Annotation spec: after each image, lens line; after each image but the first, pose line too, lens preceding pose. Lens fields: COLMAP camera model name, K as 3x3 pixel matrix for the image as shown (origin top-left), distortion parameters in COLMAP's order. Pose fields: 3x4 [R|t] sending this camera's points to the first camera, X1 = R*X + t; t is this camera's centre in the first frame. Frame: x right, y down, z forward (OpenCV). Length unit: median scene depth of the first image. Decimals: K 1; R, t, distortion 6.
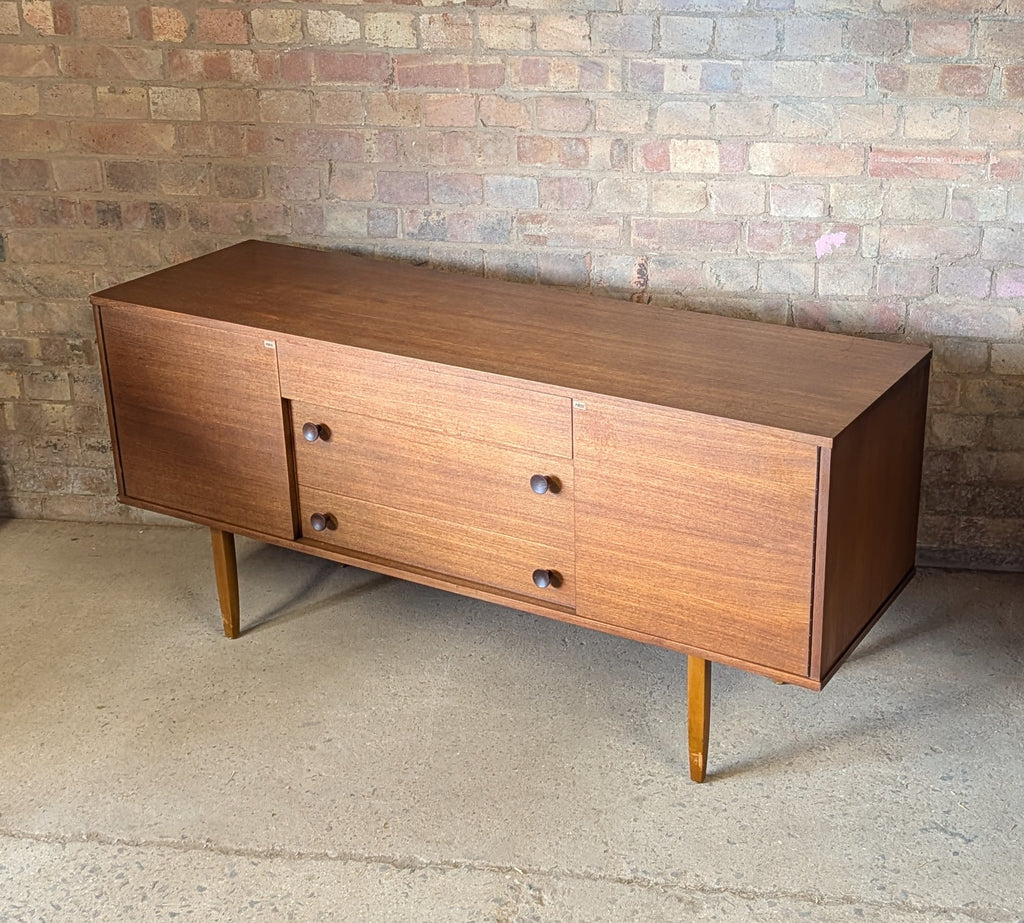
lens RADIAL K [[1547.1, 0, 618.2], [0, 1547.1, 450.9], [0, 0, 1]] dist [0.058404, 0.000000]
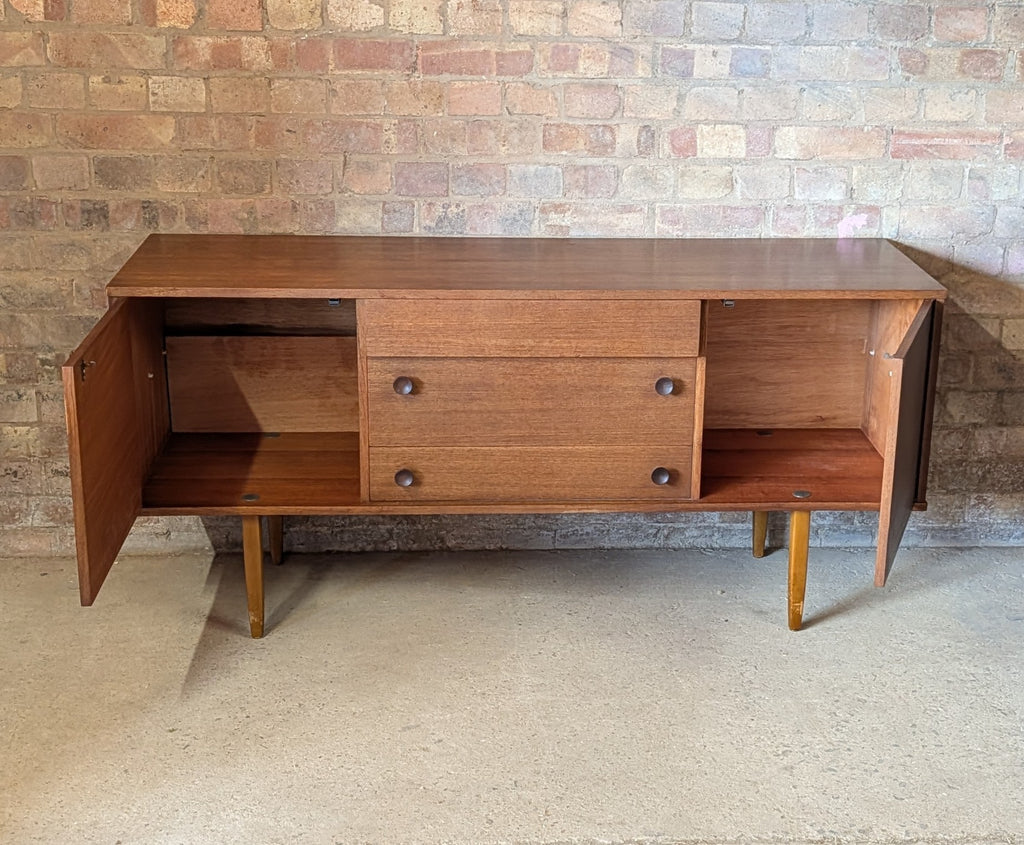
lens RADIAL K [[1602.5, 0, 570.4], [0, 1602.5, 423.0], [0, 0, 1]] dist [0.082825, 0.000000]
pose [[0.980202, -0.041544, 0.193590, -0.250256], [0.056456, 0.995794, -0.072156, 0.059977], [-0.189778, 0.081656, 0.978425, 0.013376]]
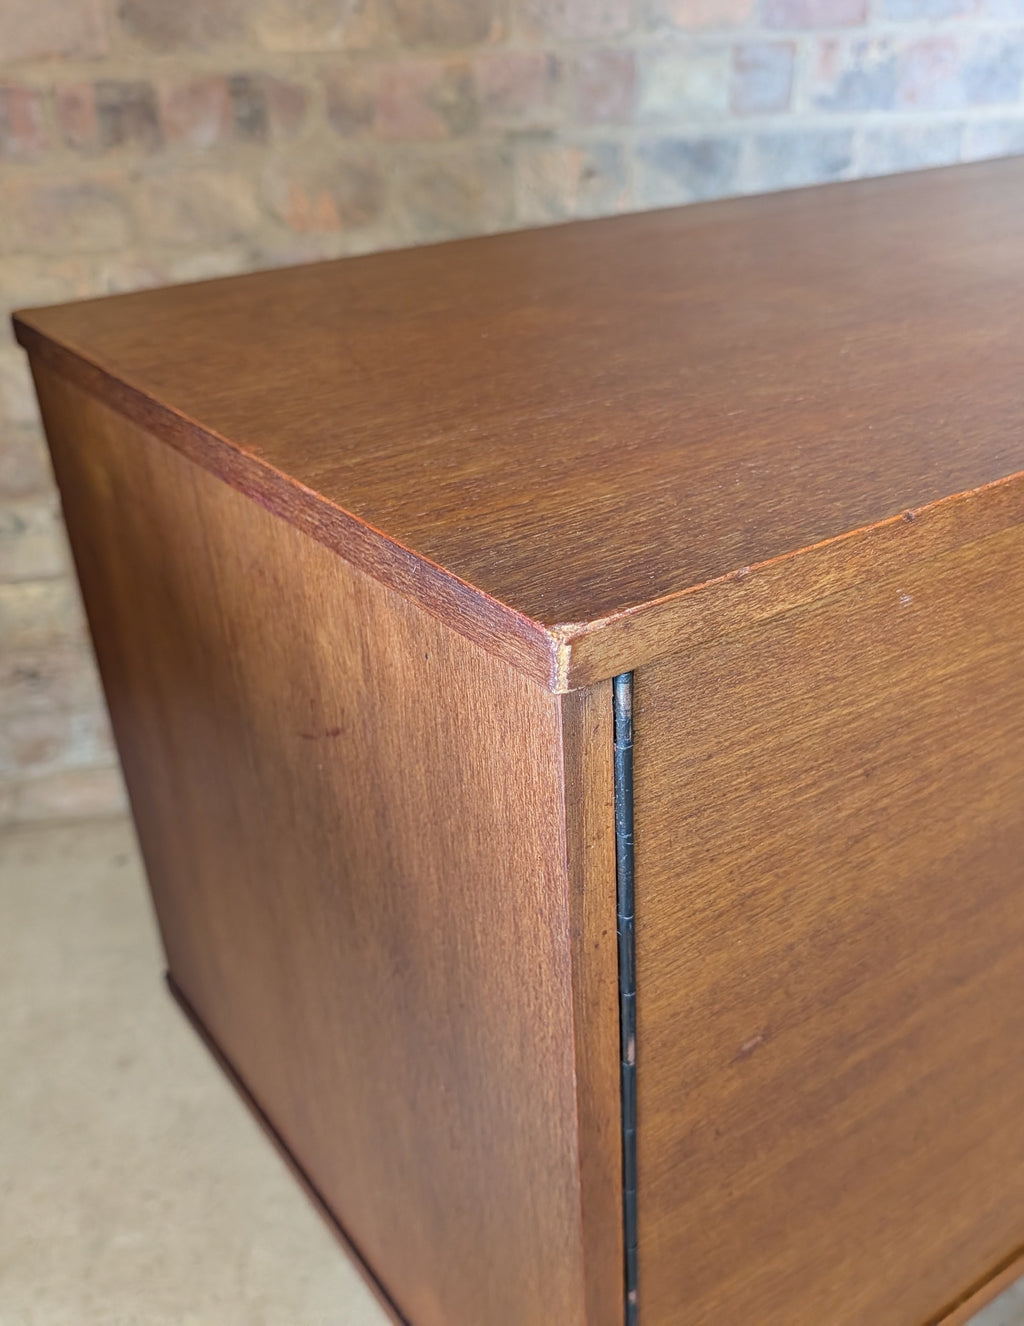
lens RADIAL K [[1306.8, 0, 550.1], [0, 1306.8, 677.4], [0, 0, 1]] dist [-0.005548, 0.000000]
pose [[0.953106, -0.172283, 0.248814, -0.345475], [0.149581, 0.982880, 0.107578, -0.023943], [-0.263088, -0.065315, 0.962558, 0.644984]]
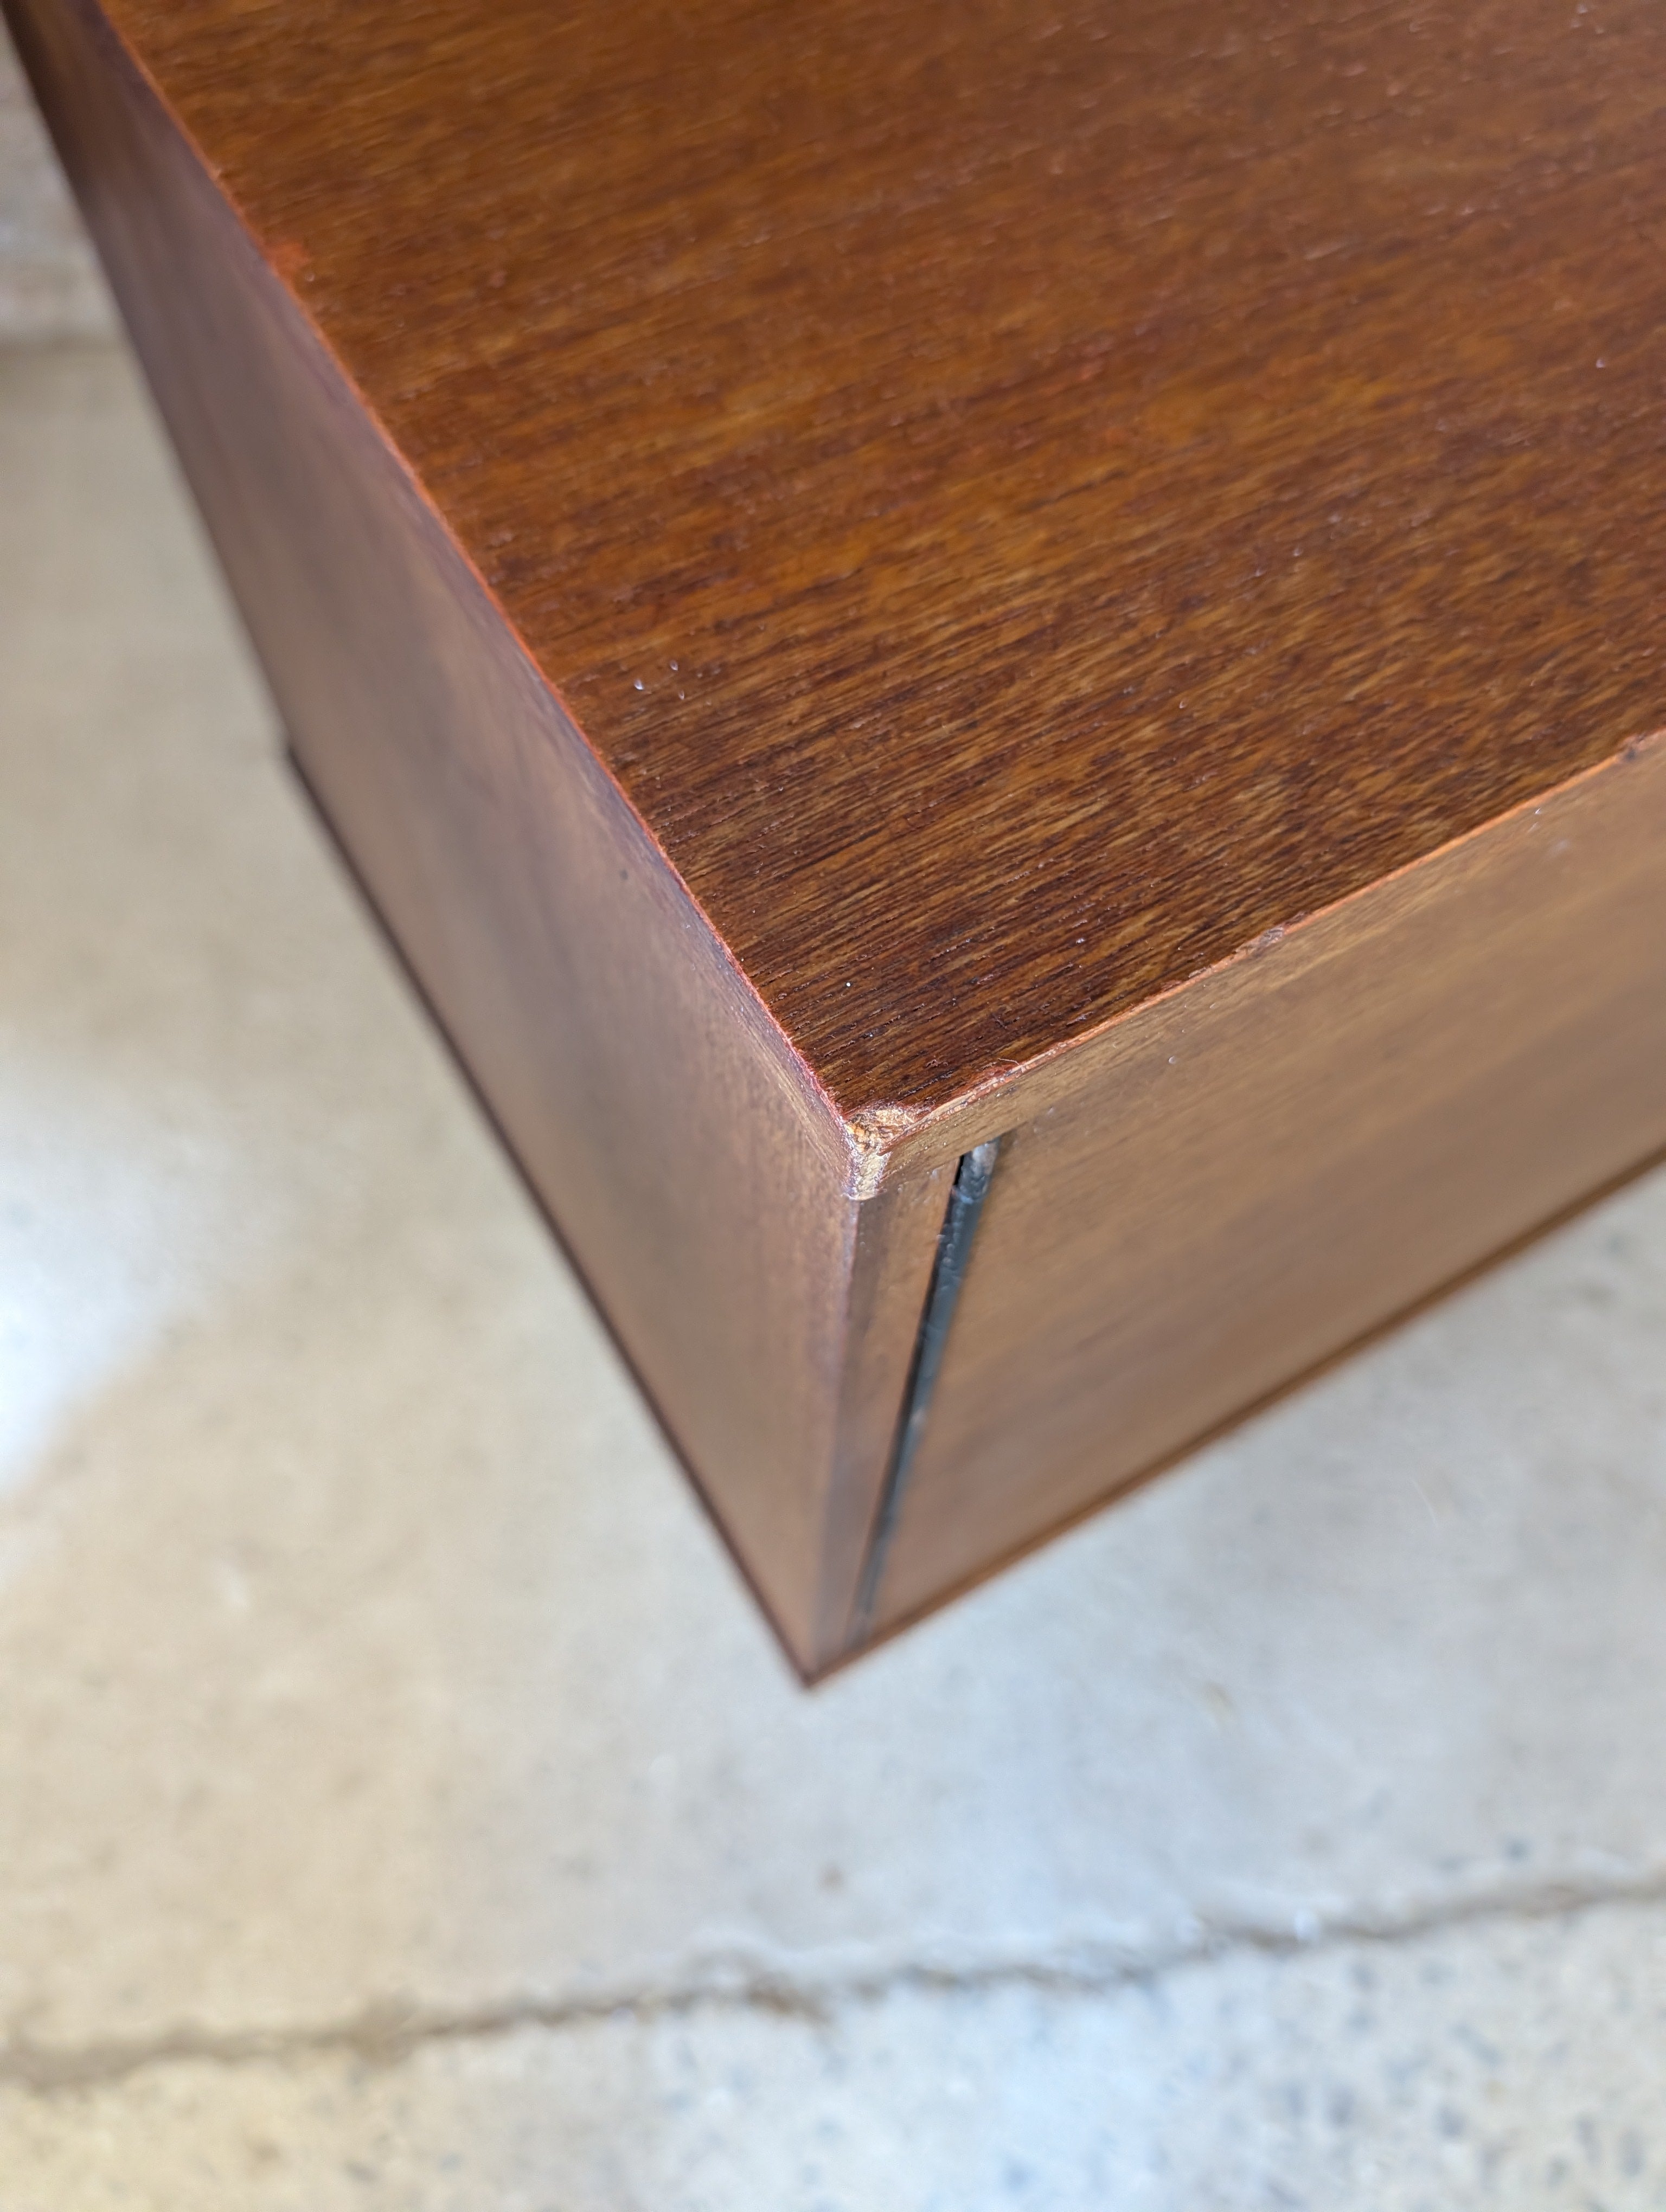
lens RADIAL K [[1608.6, 0, 814.4], [0, 1608.6, 1064.1], [0, 0, 1]] dist [-0.008811, 0.003455]
pose [[0.975473, -0.179176, 0.127865, -0.329645], [0.057210, 0.767291, 0.638743, -0.054710], [-0.212557, -0.615761, 0.758722, 0.694510]]
